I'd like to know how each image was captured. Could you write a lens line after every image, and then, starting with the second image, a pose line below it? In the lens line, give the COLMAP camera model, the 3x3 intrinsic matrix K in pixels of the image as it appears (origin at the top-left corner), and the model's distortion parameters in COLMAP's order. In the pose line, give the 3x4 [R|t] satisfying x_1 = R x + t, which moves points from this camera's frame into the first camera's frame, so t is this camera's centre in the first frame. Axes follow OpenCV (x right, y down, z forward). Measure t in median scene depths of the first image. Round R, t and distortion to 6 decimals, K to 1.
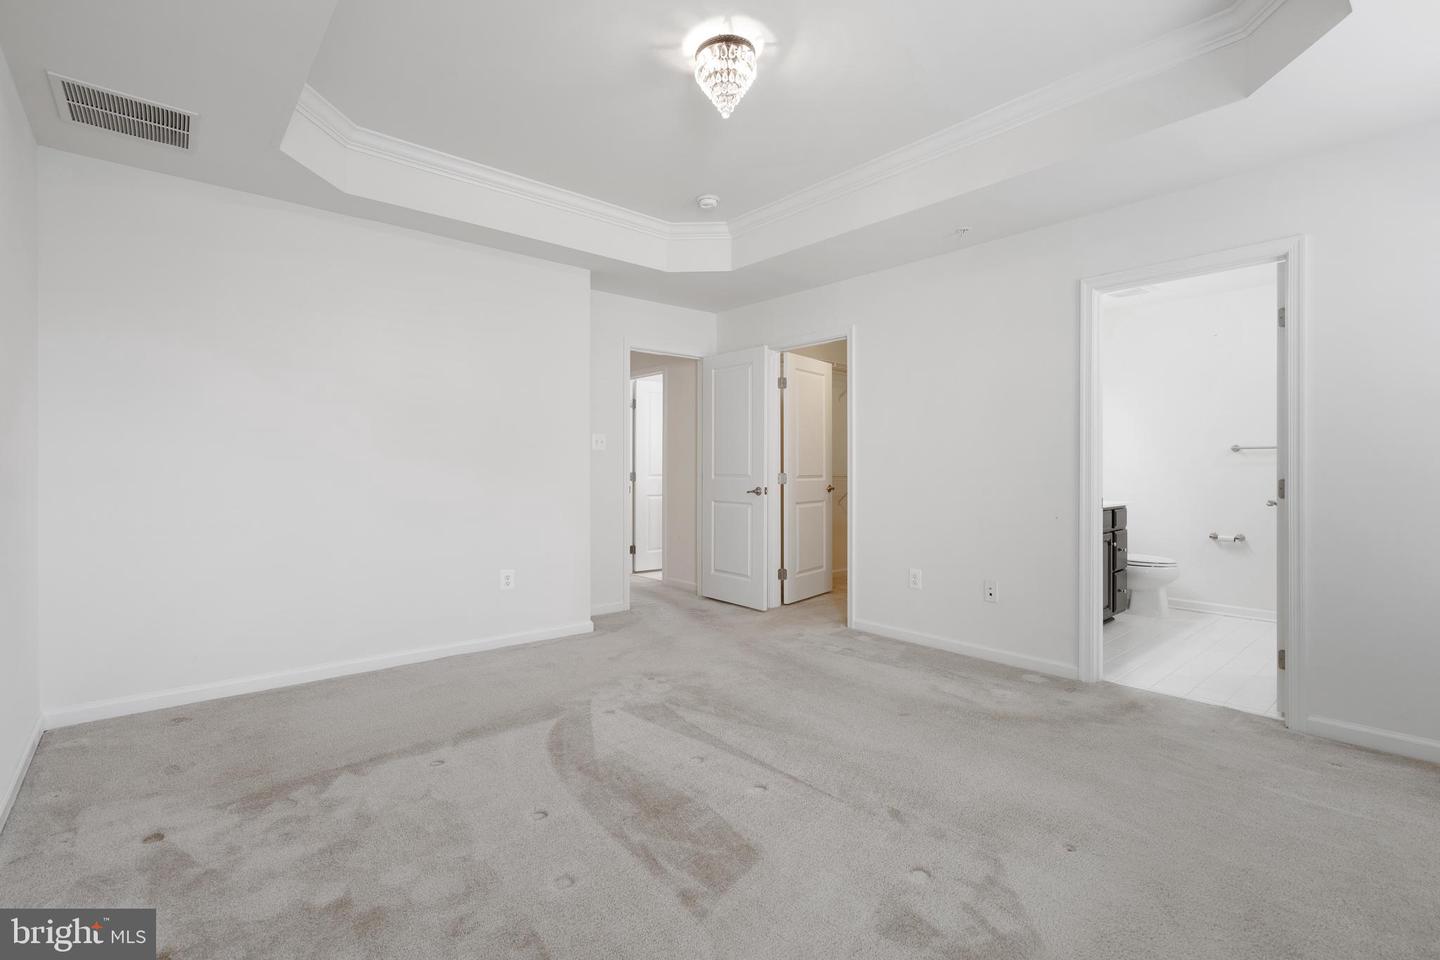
lens RADIAL K [[665.2, 0, 721.4], [0, 665.2, 472.1], [0, 0, 1]] dist [0.017513, -0.003116]
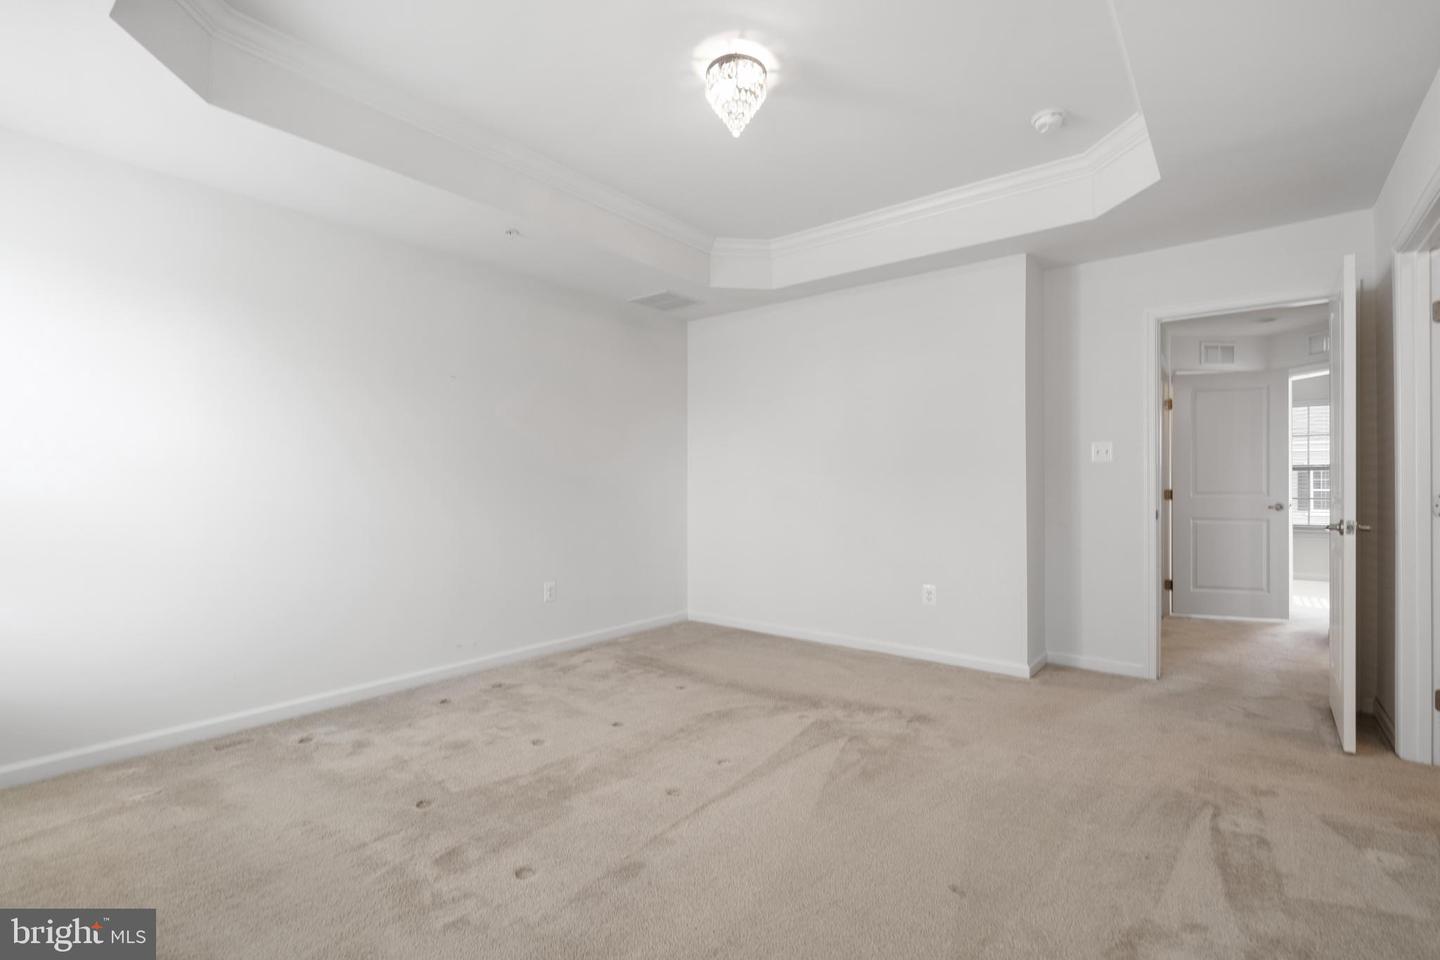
lens RADIAL K [[665.2, 0, 723.0], [0, 665.2, 486.5], [0, 0, 1]] dist [0.017513, -0.003116]
pose [[0.184504, 0.001229, -0.982831, 0.666567], [-0.005823, 0.999983, 0.000158, -0.002054], [0.982814, 0.005694, 0.184508, 0.537745]]
